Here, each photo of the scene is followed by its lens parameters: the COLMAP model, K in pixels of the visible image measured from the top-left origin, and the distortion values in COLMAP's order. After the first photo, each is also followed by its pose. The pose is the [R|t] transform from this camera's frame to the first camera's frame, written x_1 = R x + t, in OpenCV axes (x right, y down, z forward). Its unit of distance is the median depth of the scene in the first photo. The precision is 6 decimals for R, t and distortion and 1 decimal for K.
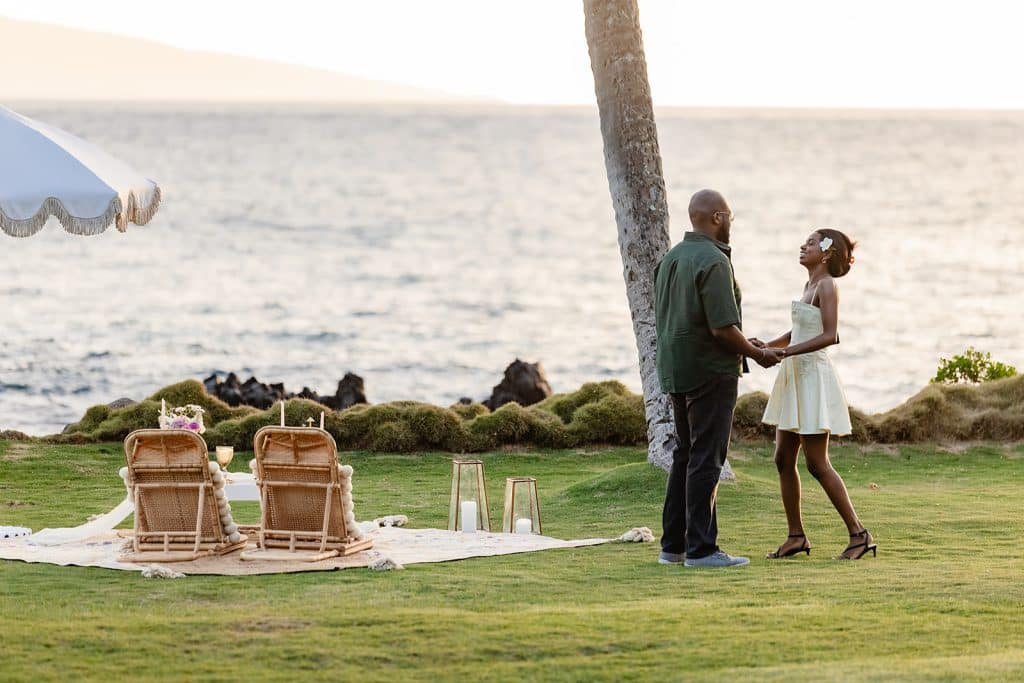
lens RADIAL K [[5521.5, 0, 511.9], [0, 5521.5, 340.4], [0, 0, 1]] dist [0.246767, 0.000000]
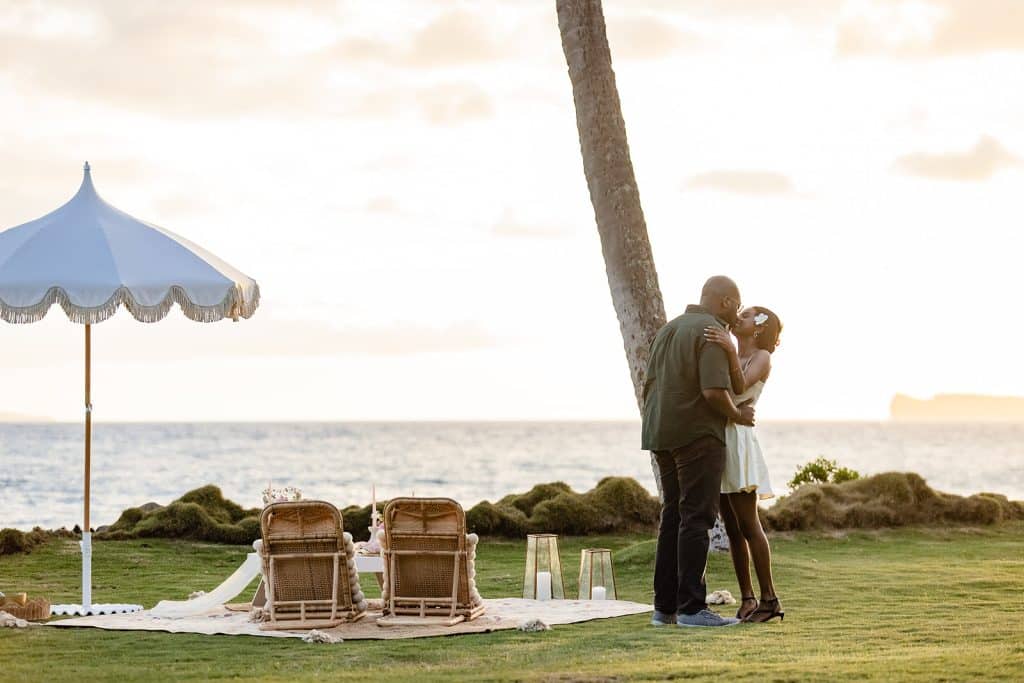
lens RADIAL K [[3023.9, 0, 476.9], [0, 3023.9, 383.2], [0, 0, 1]] dist [0.054233, 0.000000]
pose [[0.990924, -0.010853, 0.133988, -0.095418], [0.018038, 0.998457, -0.052527, 0.021976], [-0.133211, 0.054467, 0.989590, 0.391773]]
